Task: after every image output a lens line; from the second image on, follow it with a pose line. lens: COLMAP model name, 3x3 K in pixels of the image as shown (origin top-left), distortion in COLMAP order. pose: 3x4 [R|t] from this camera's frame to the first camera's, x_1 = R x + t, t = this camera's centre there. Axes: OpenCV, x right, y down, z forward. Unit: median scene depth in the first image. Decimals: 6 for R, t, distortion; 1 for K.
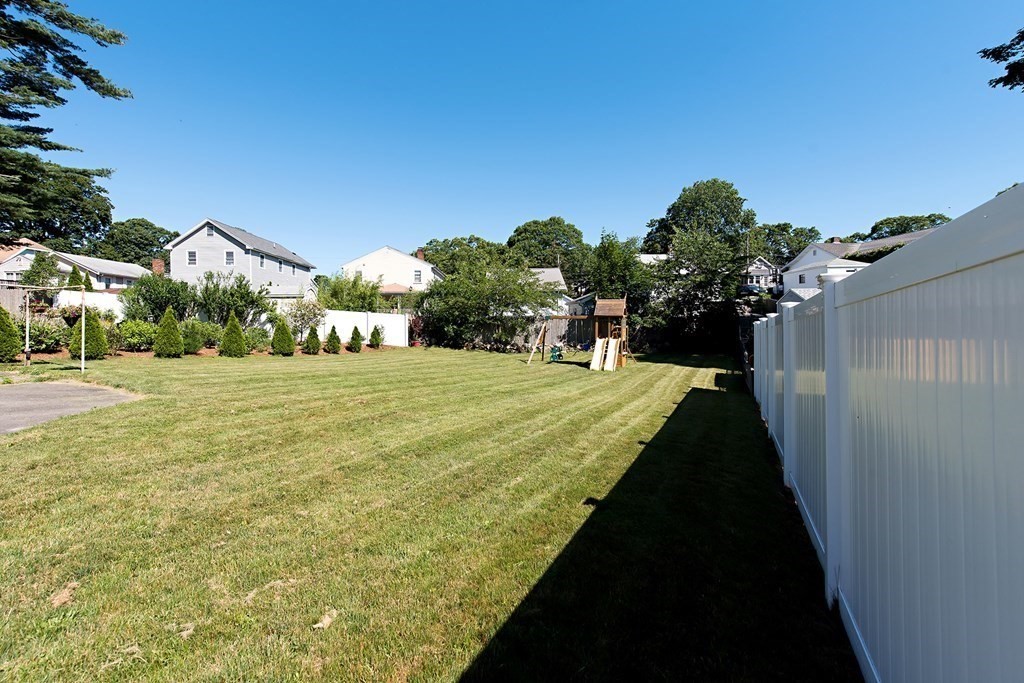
lens RADIAL K [[460.9, 0, 508.2], [0, 460.9, 330.6], [0, 0, 1]] dist [0.000676, 0.000193]
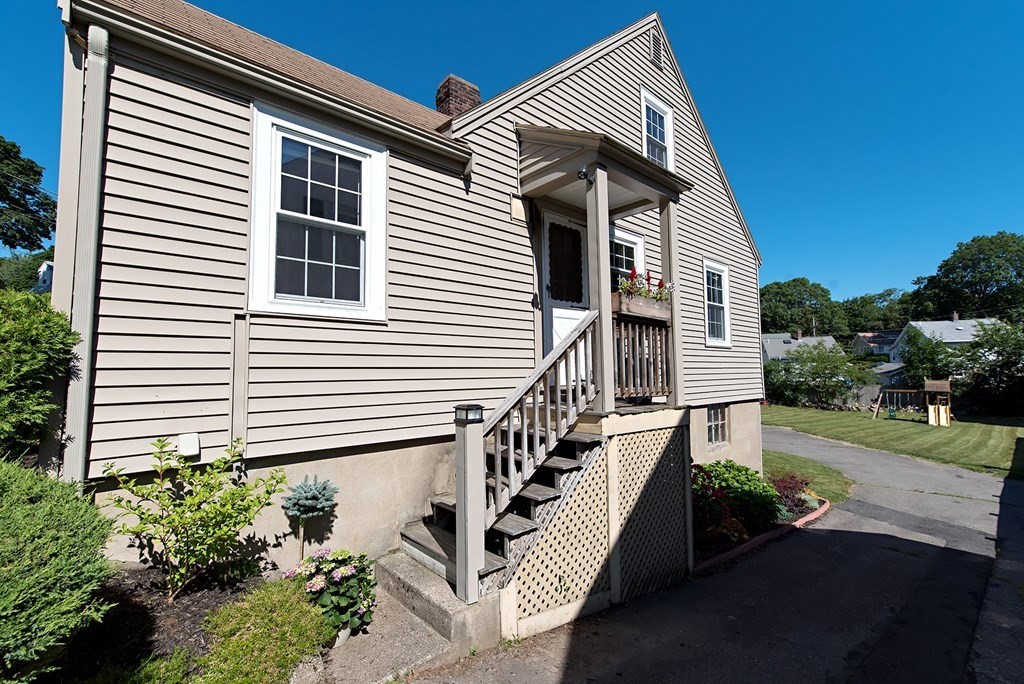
lens RADIAL K [[445.8, 0, 512.0], [0, 445.8, 342.0], [0, 0, 1]] dist [0.001862, 0.000337]
pose [[0.918311, -0.031569, -0.394598, -0.374848], [0.000964, 0.996990, -0.077519, -0.060434], [0.395858, 0.070806, 0.915578, -0.735192]]
